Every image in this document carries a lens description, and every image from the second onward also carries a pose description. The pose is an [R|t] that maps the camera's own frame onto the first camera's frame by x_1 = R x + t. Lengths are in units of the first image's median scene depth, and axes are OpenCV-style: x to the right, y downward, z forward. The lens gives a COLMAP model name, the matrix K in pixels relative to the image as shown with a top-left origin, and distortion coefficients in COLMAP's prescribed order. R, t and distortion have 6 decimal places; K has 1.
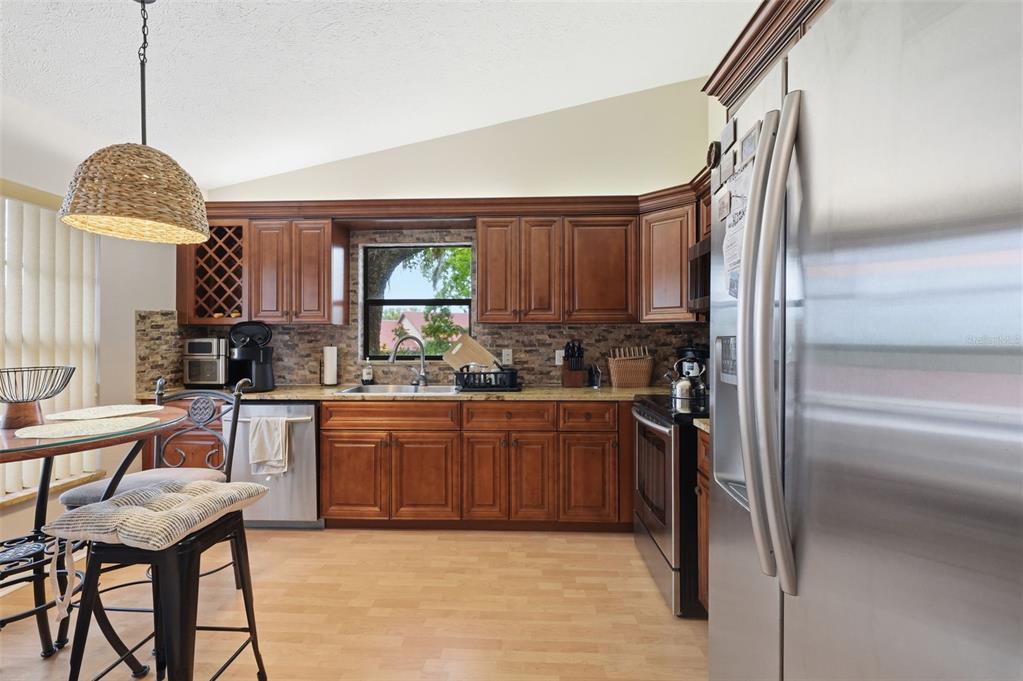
lens RADIAL K [[450.2, 0, 509.3], [0, 450.2, 336.4], [0, 0, 1]] dist [0.003398, 0.000134]
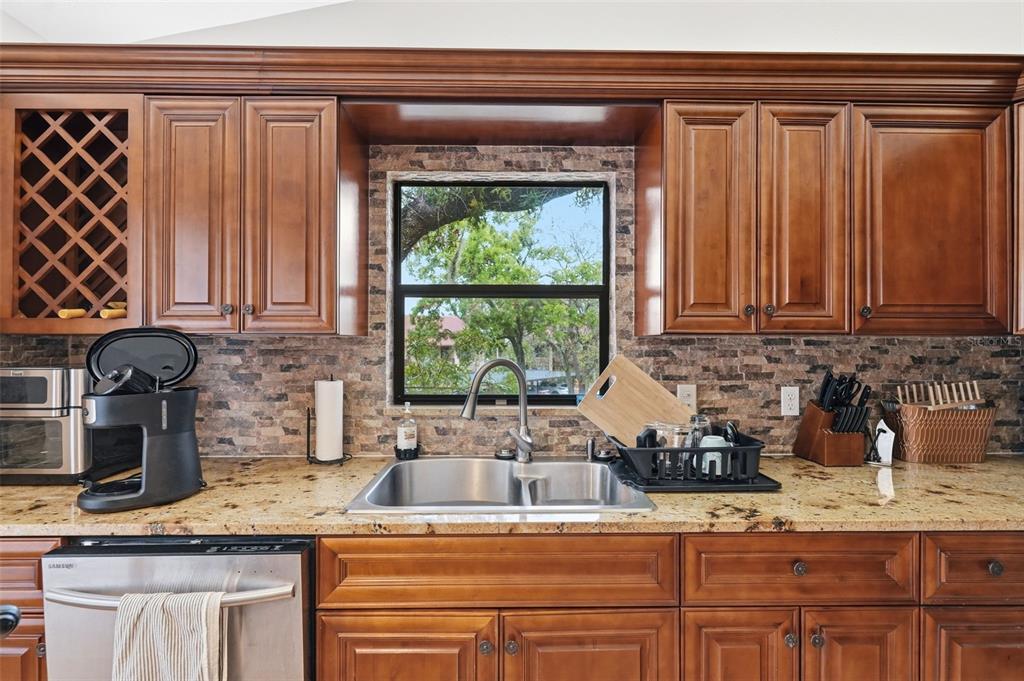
lens RADIAL K [[449.5, 0, 512.0], [0, 449.5, 340.5], [0, 0, 1]] dist [0.002702, 0.000029]
pose [[0.998118, 0.003186, 0.061234, -0.254264], [-0.003338, 0.999992, 0.002381, -0.023762], [-0.061226, -0.002580, 0.998121, 0.557064]]
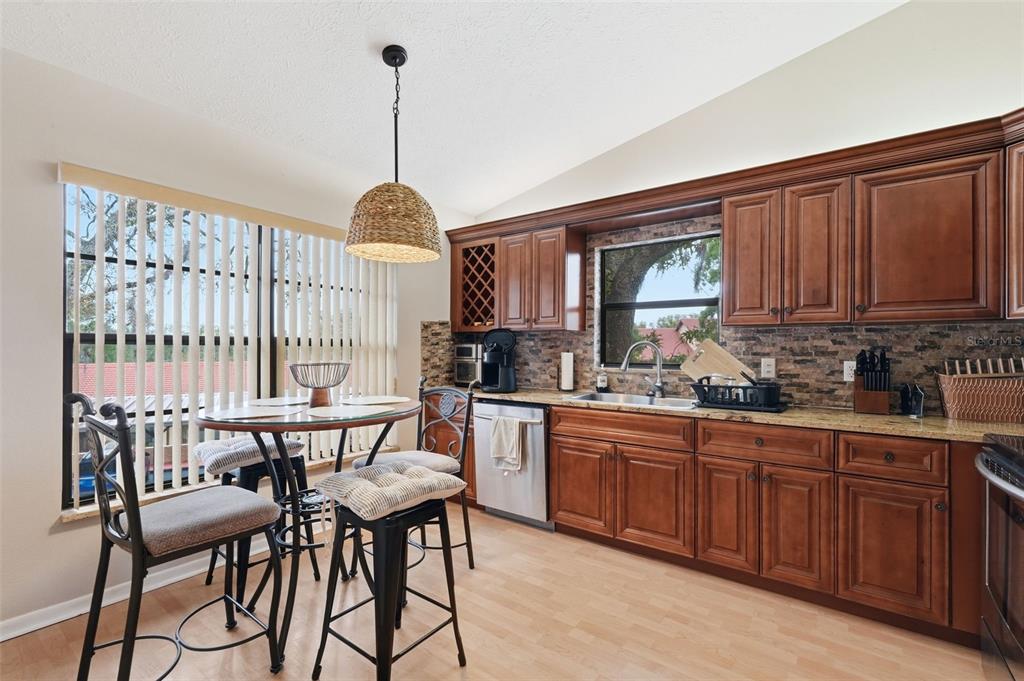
lens RADIAL K [[456.3, 0, 510.5], [0, 456.3, 345.5], [0, 0, 1]] dist [0.003138, 0.000277]
pose [[0.828965, 0.003443, -0.559290, 0.075920], [-0.002785, 0.999994, 0.002029, 0.005974], [0.559294, -0.000124, 0.828970, 0.087472]]
